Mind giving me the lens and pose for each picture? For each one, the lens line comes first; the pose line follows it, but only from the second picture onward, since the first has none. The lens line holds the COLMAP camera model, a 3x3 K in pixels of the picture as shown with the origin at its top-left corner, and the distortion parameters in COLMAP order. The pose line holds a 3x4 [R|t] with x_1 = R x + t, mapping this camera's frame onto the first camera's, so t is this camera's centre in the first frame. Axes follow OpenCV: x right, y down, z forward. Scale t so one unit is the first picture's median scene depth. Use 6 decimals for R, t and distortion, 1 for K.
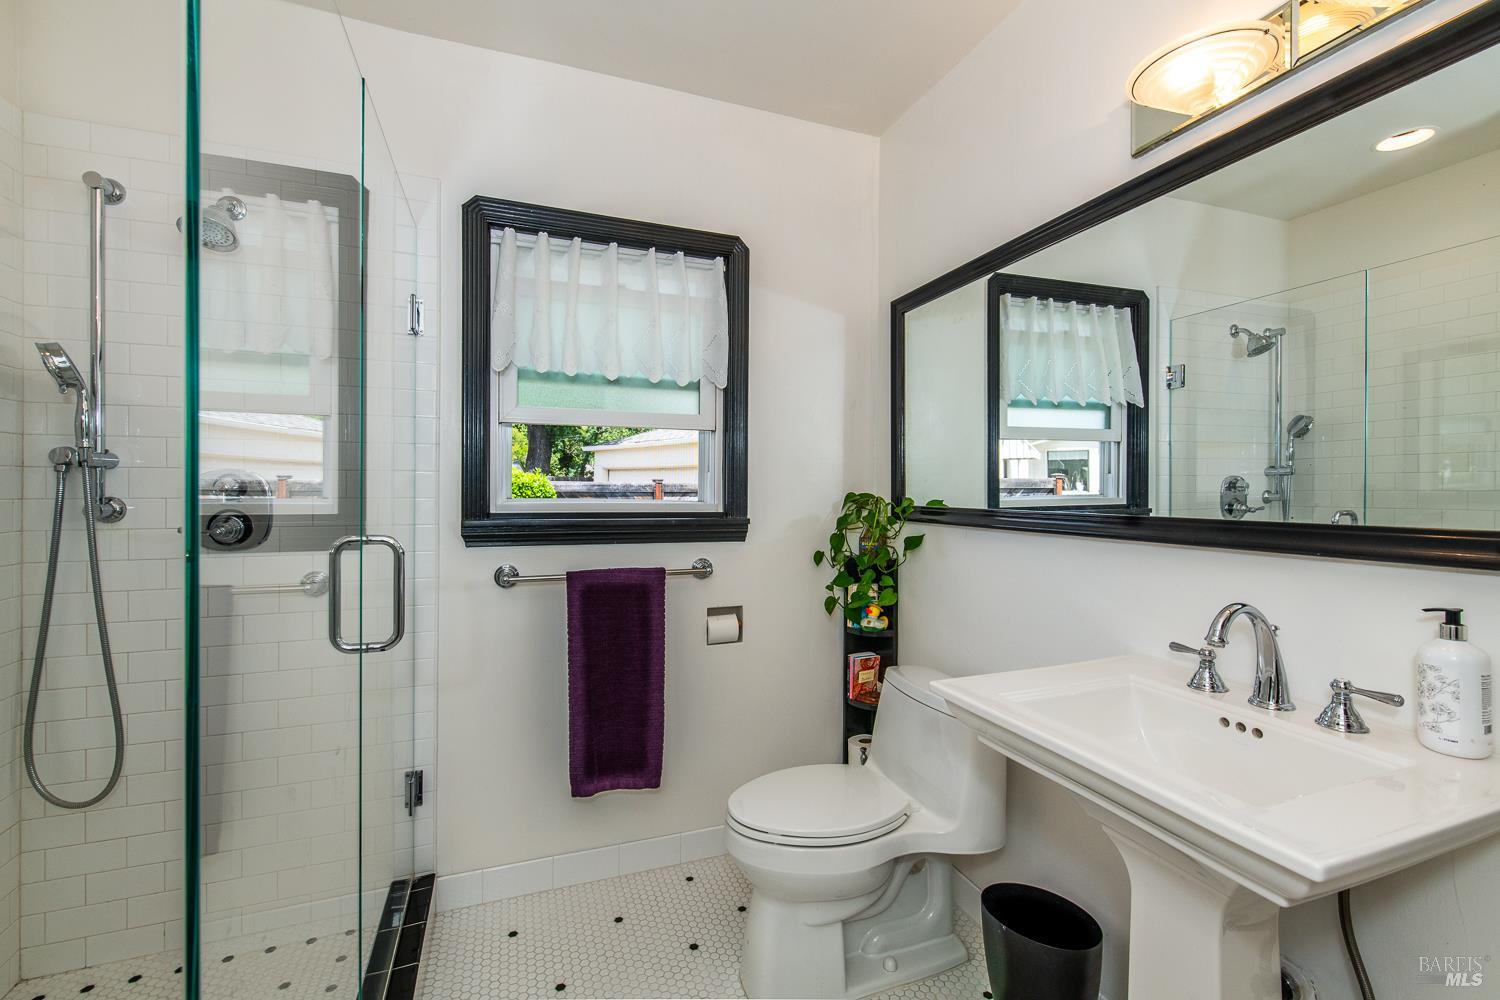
lens RADIAL K [[649.5, 0, 752.3], [0, 649.5, 481.2], [0, 0, 1]] dist [0.000126, -0.000279]
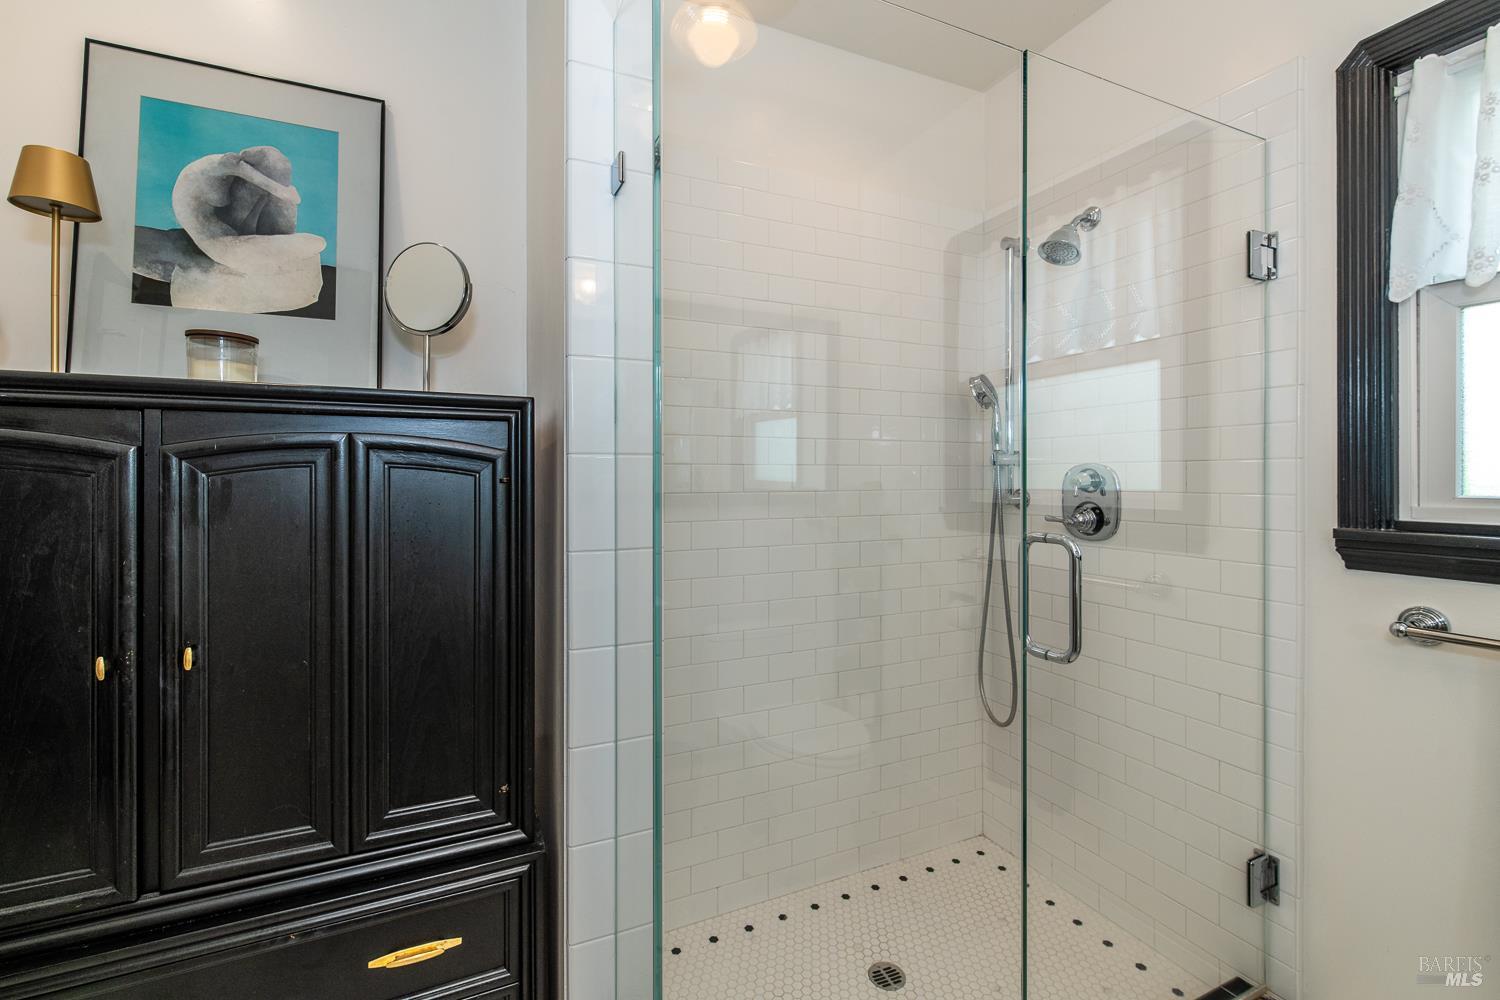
lens RADIAL K [[649.5, 0, 752.3], [0, 649.5, 481.2], [0, 0, 1]] dist [0.000126, -0.000279]
pose [[0.076903, -0.001791, -0.997037, 0.197778], [0.005181, 0.999986, -0.001396, 0.006944], [0.997025, -0.005058, 0.076912, 0.340726]]
